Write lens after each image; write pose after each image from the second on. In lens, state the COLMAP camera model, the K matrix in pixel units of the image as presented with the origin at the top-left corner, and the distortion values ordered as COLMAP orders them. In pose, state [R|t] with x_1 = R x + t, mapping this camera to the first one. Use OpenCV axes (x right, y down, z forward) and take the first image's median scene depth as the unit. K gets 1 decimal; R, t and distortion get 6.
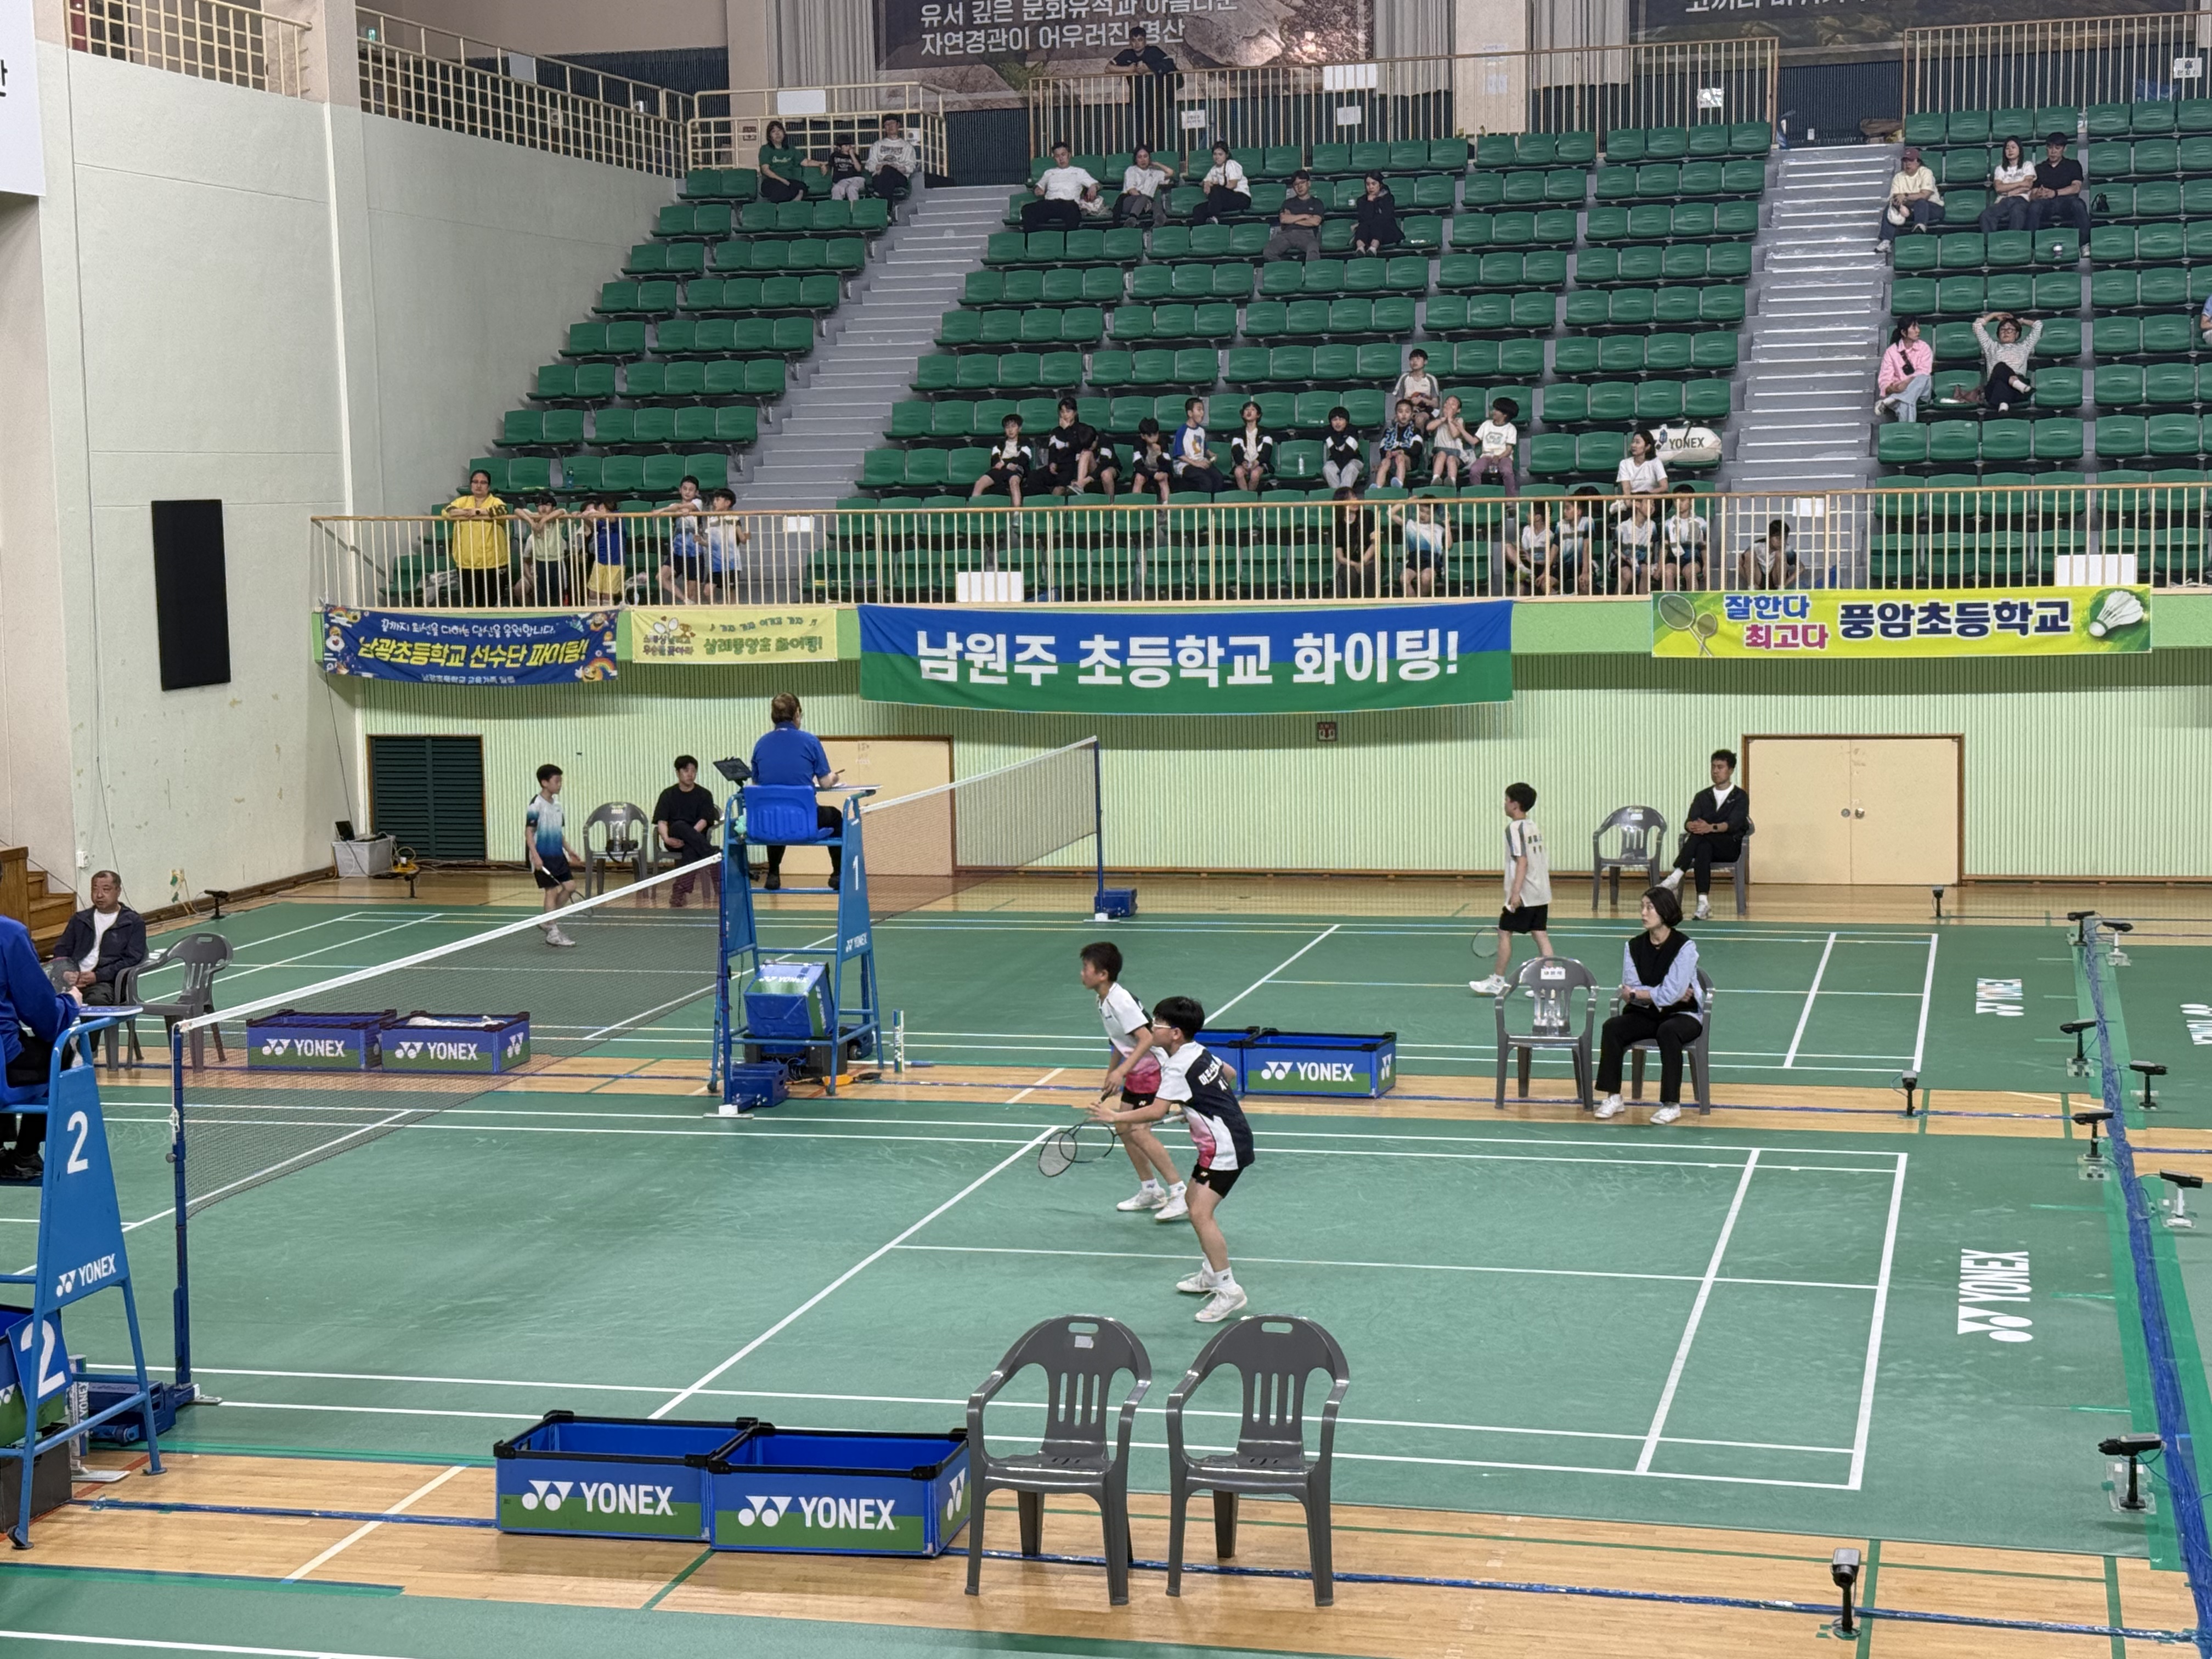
lens RADIAL K [[3400.6, 0, 1118.2], [0, 3400.6, 819.0], [0, 0, 1]] dist [0.133154, 0.037711]
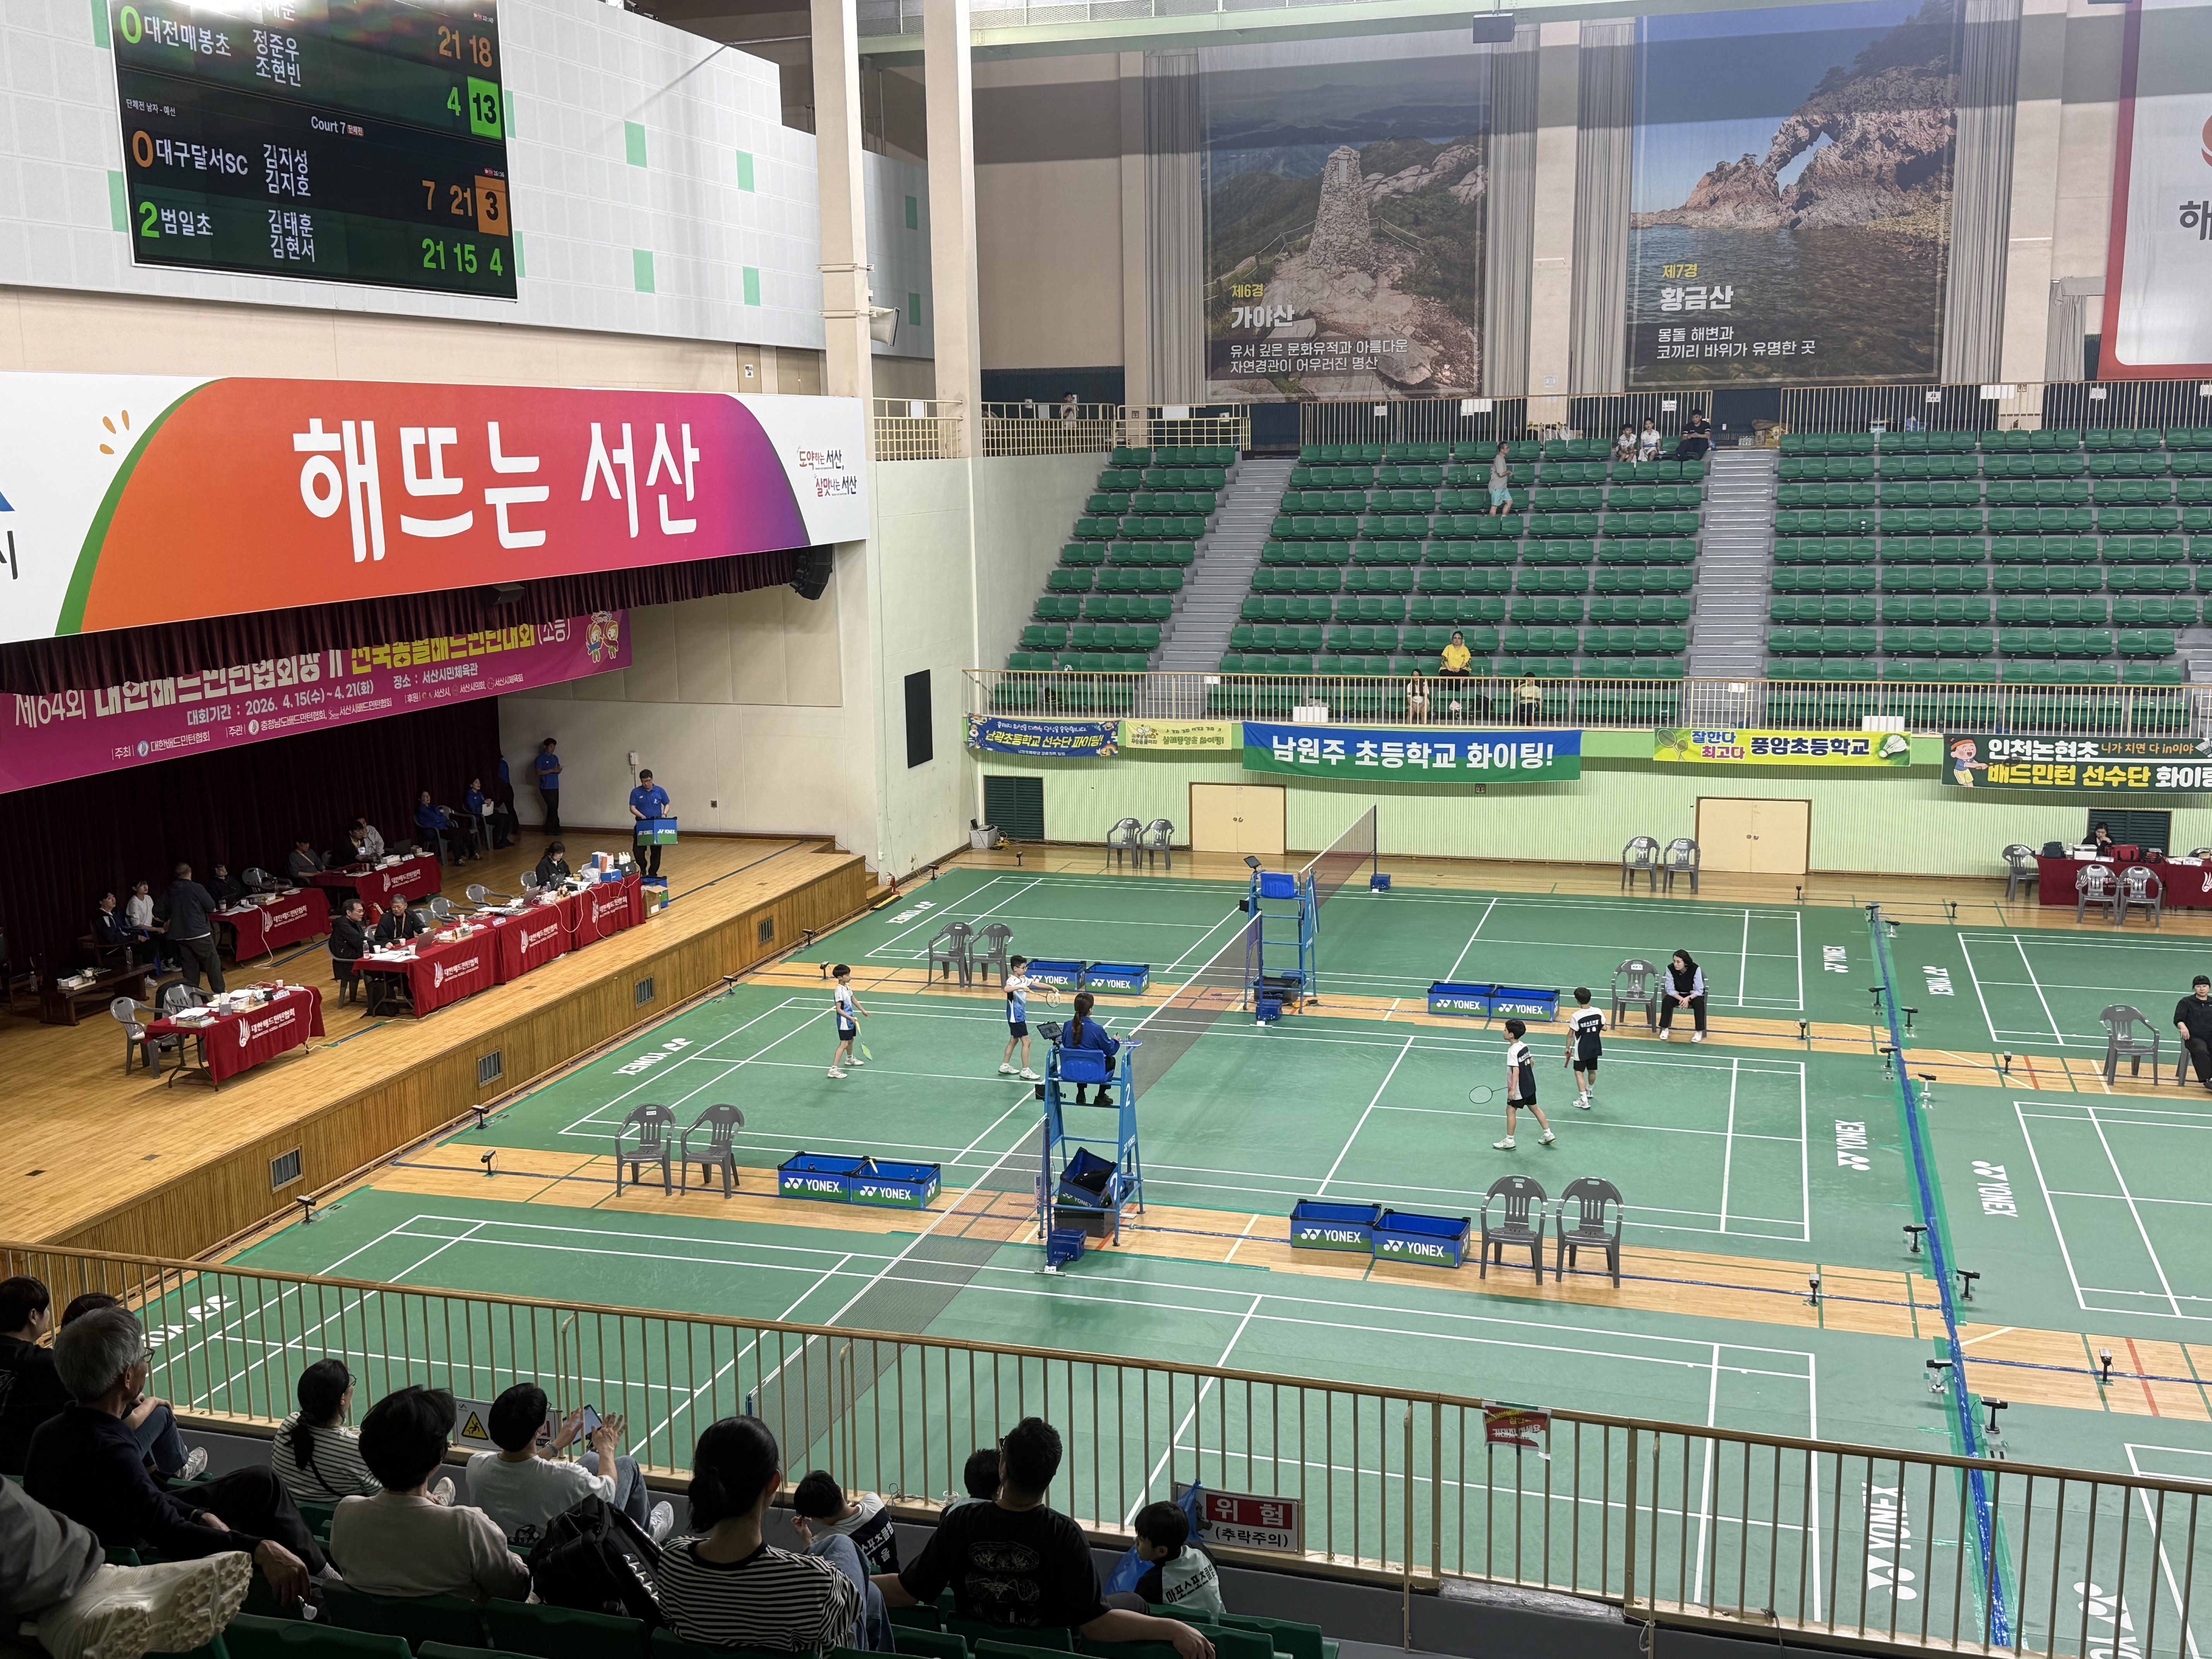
lens RADIAL K [[2161.7, 0, 1119.8], [0, 2161.7, 841.2], [0, 0, 1]] dist [0.207135, -0.476263]
pose [[0.999271, 0.011027, -0.036560, -0.103933], [-0.007943, 0.996479, 0.083465, -0.101190], [0.037352, -0.083113, 0.995840, -0.275030]]
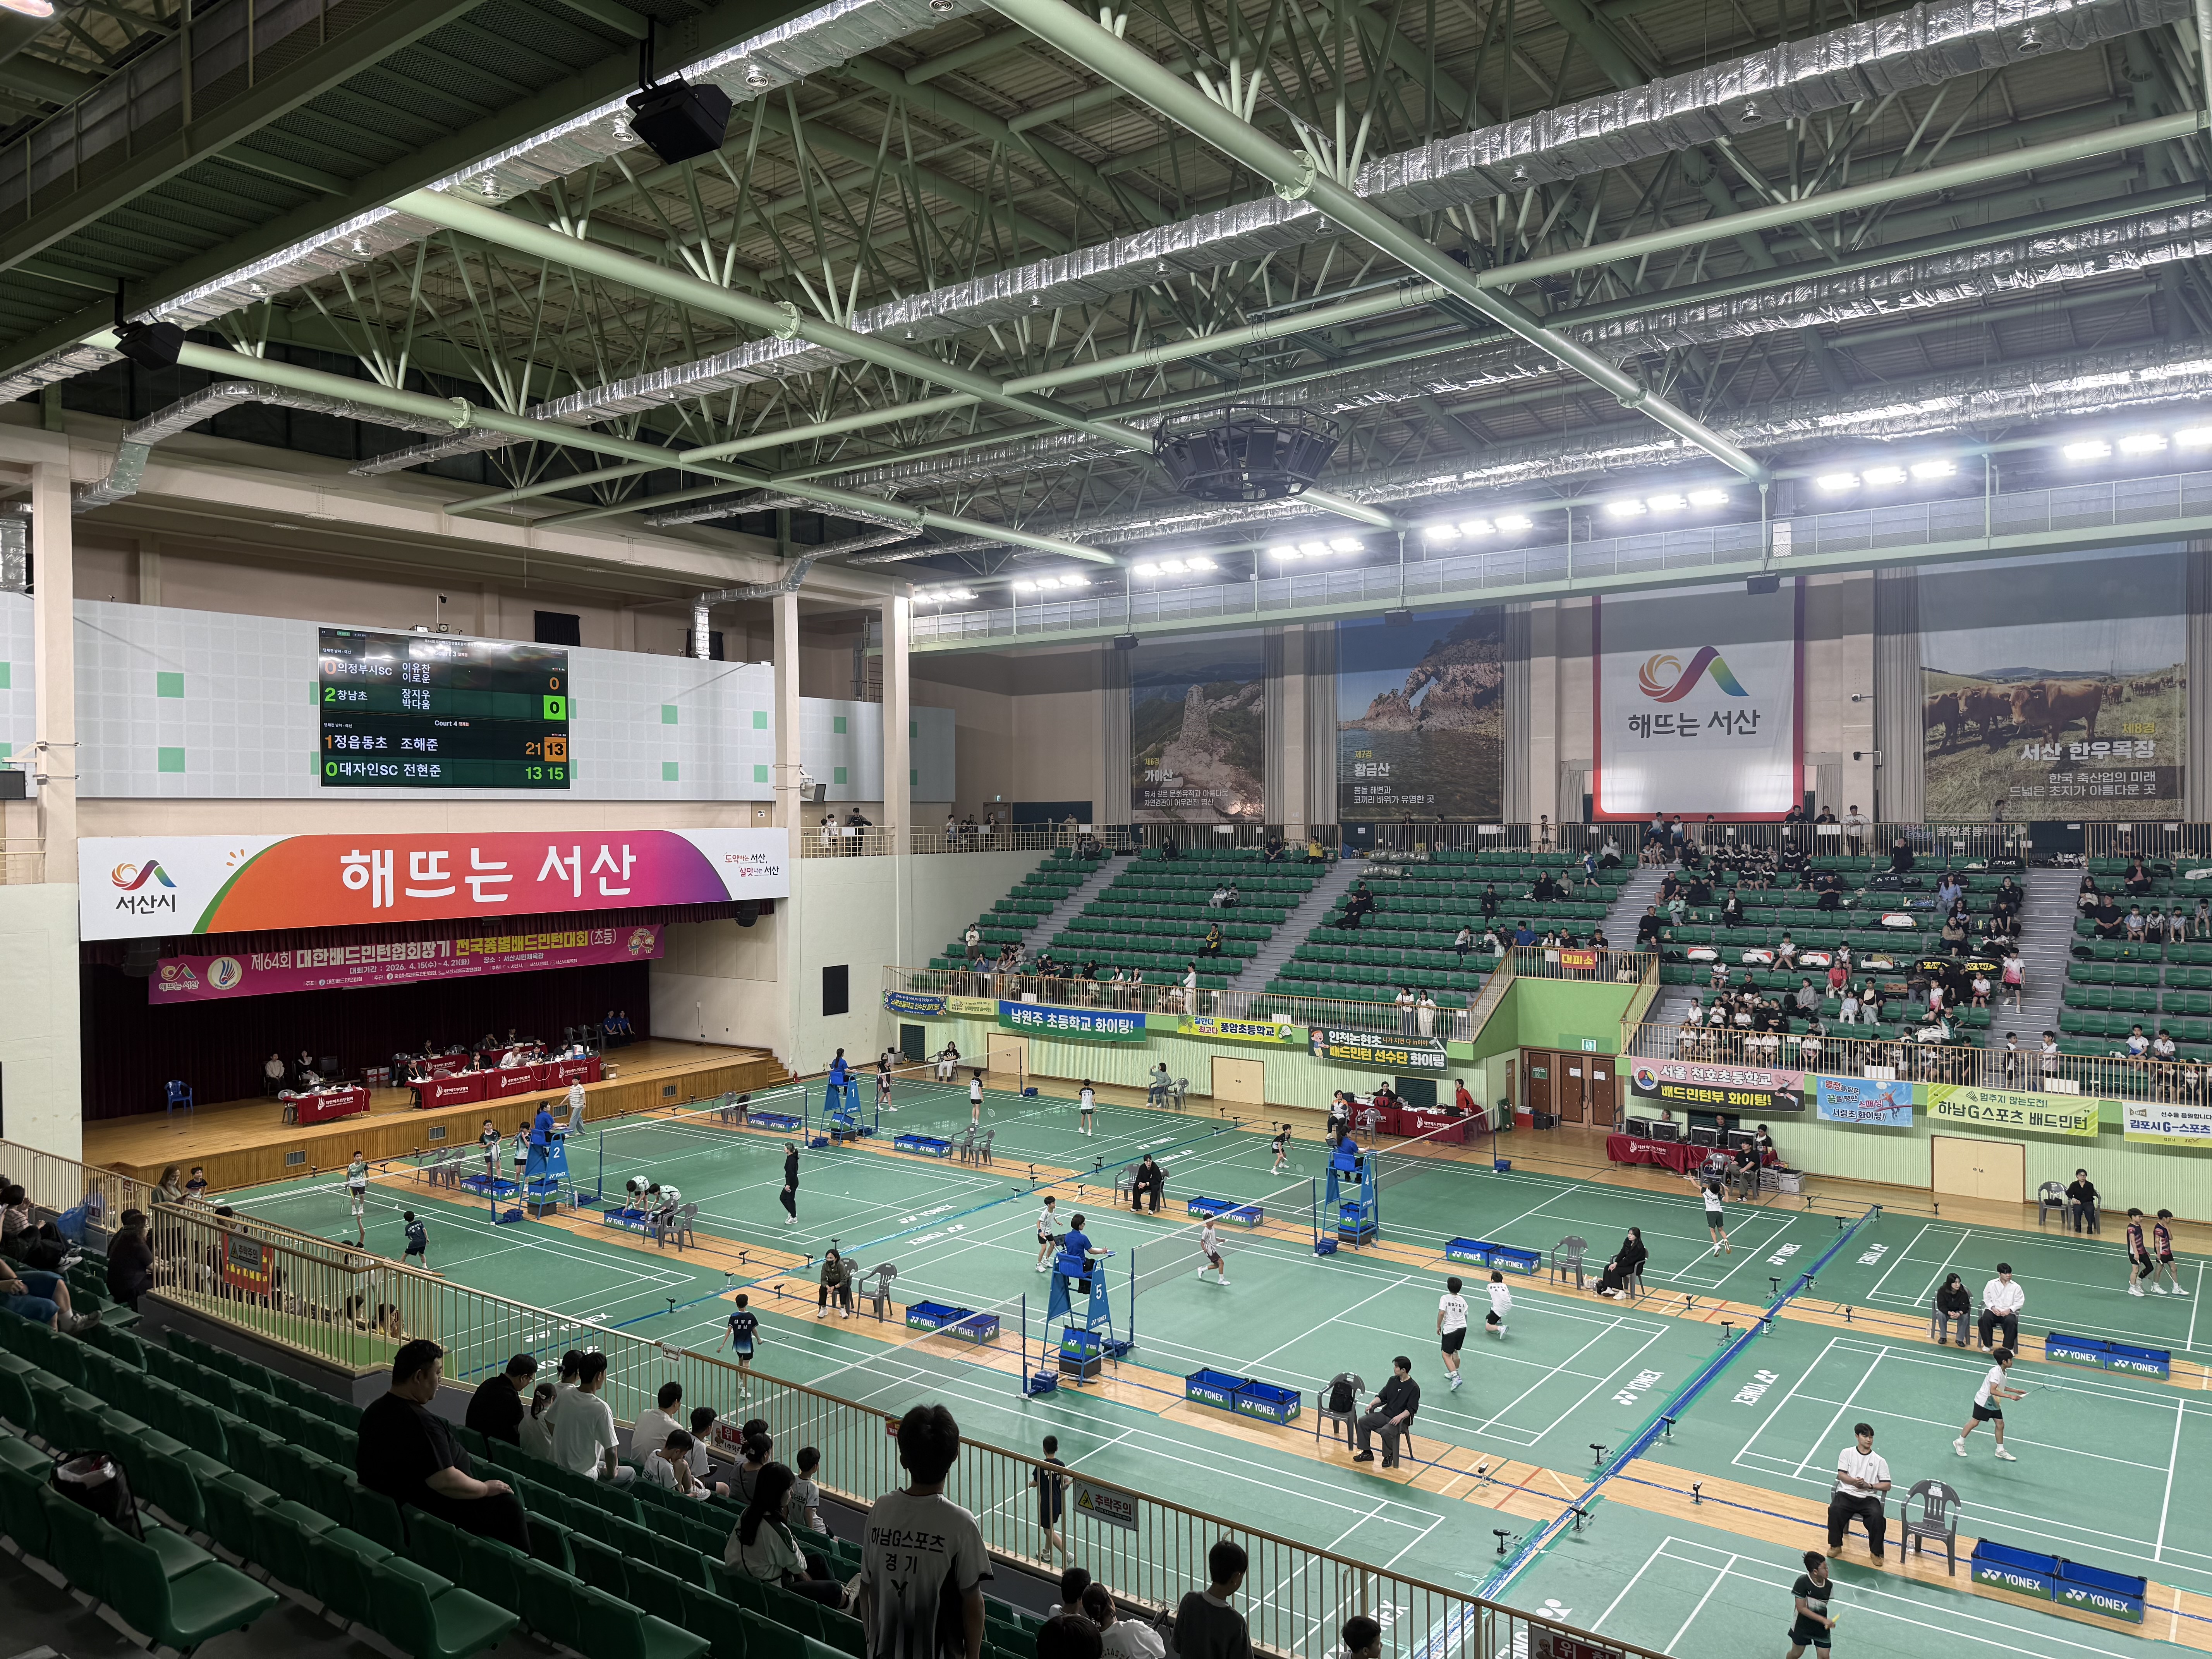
lens RADIAL K [[1532.3, 0, 1122.8], [0, 1532.3, 824.5], [0, 0, 1]] dist [0.140548, -0.210689]
pose [[0.927541, 0.016124, -0.373373, 0.674774], [-0.050028, 0.995434, -0.081294, -0.126146], [0.370357, 0.094083, 0.924113, -0.498860]]
